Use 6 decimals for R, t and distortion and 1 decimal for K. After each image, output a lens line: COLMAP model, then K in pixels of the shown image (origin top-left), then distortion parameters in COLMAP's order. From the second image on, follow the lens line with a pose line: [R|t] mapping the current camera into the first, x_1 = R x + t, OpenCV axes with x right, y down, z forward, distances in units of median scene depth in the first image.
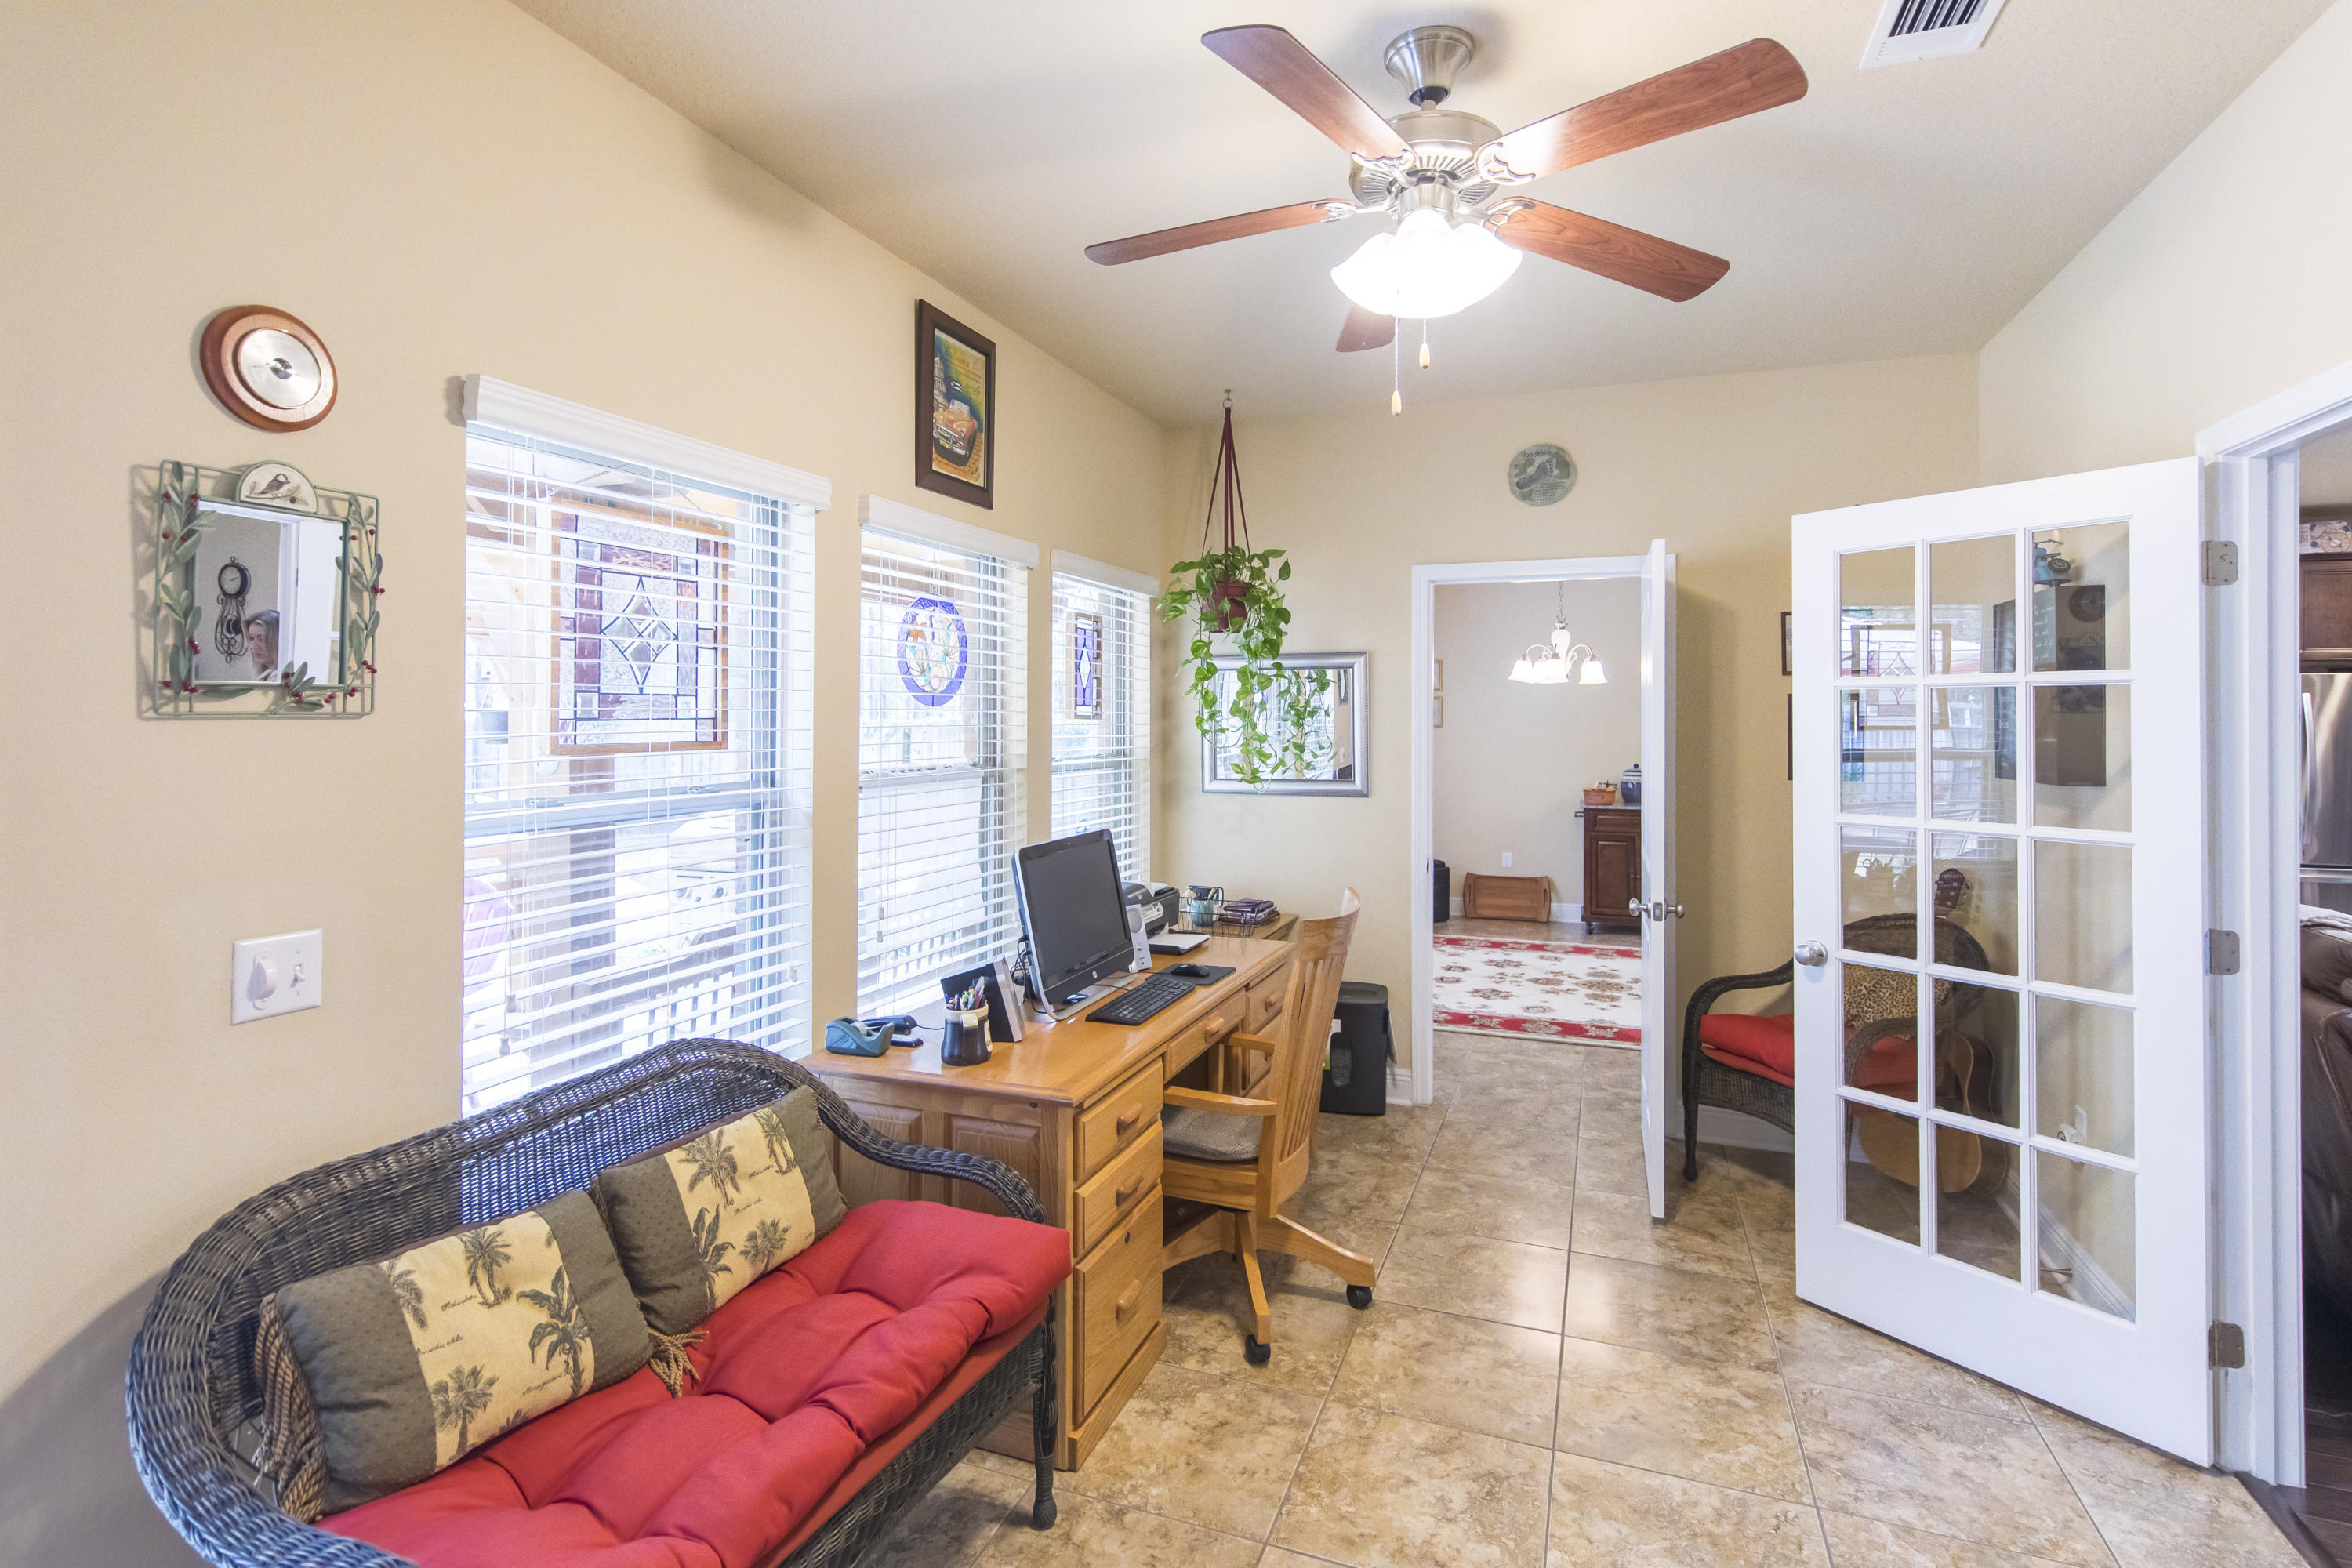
lens RADIAL K [[1163.1, 0, 1170.1], [0, 1163.1, 722.4], [0, 0, 1]] dist [0.000967, 0.000174]
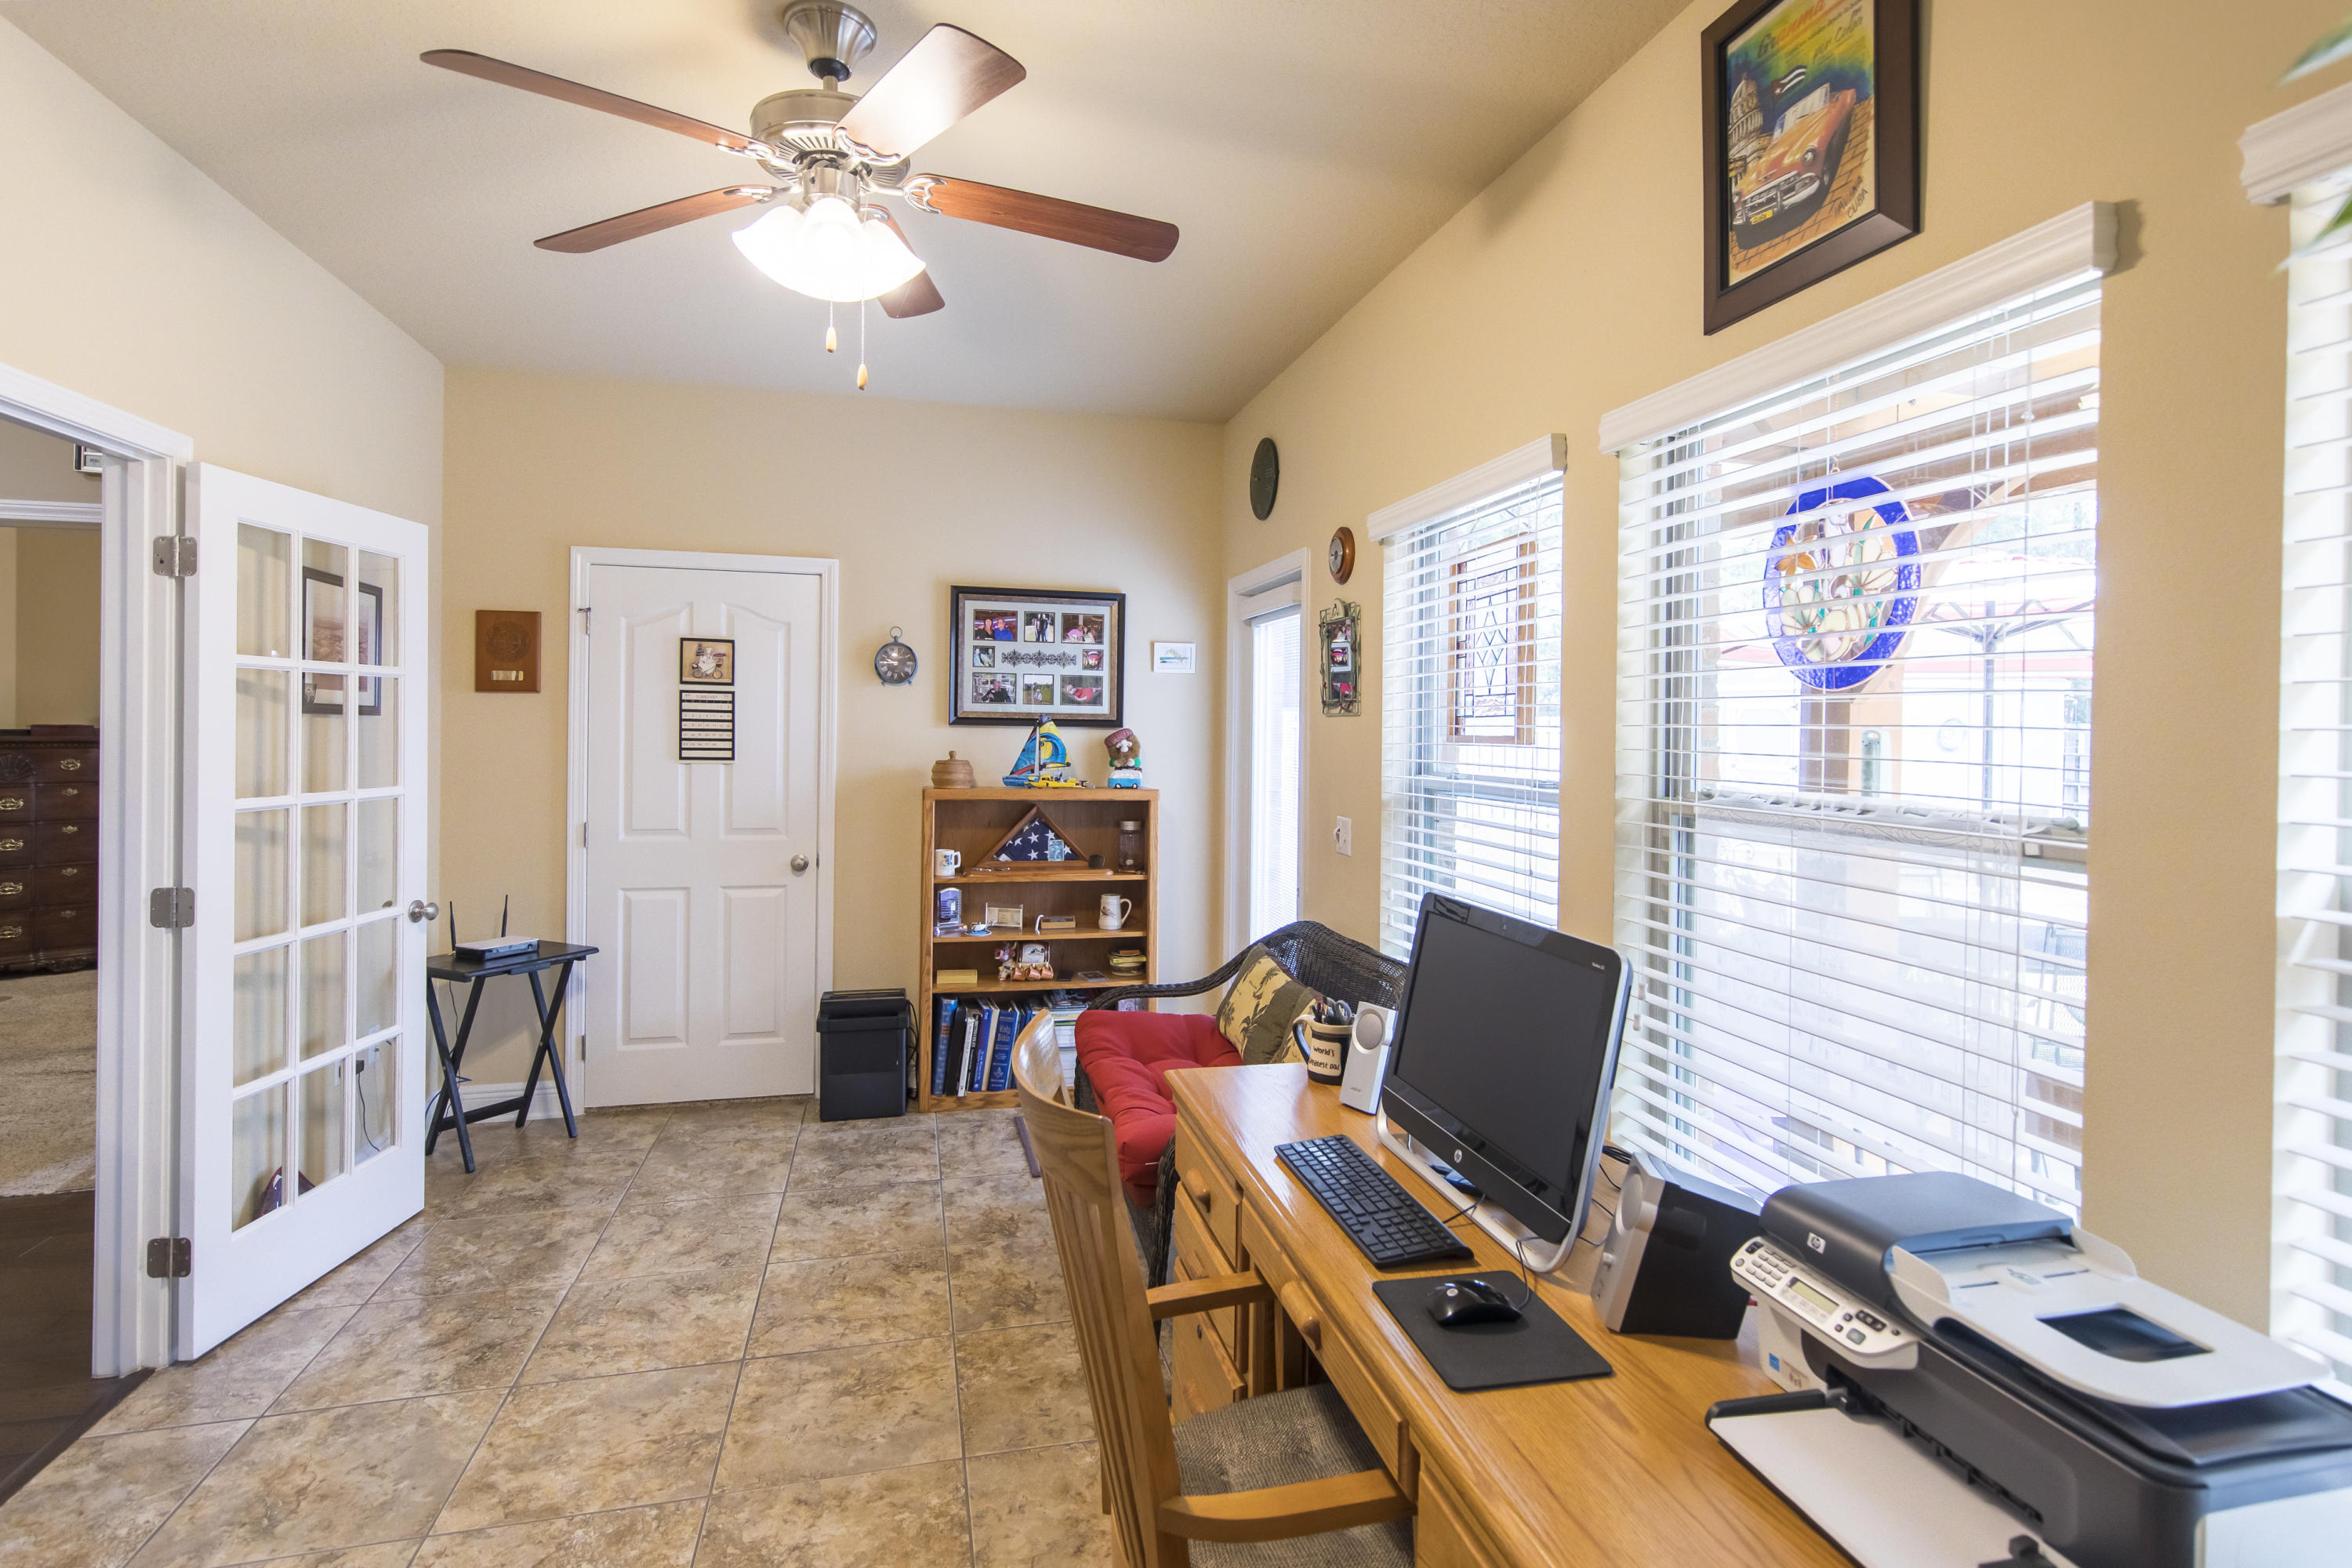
lens RADIAL K [[1163.1, 0, 1170.1], [0, 1163.1, 722.4], [0, 0, 1]] dist [0.000967, 0.000174]
pose [[-0.821884, -0.003121, -0.569646, 0.352479], [-0.005009, 0.999986, 0.001749, 0.002842], [0.569633, 0.004290, -0.821888, 1.289302]]
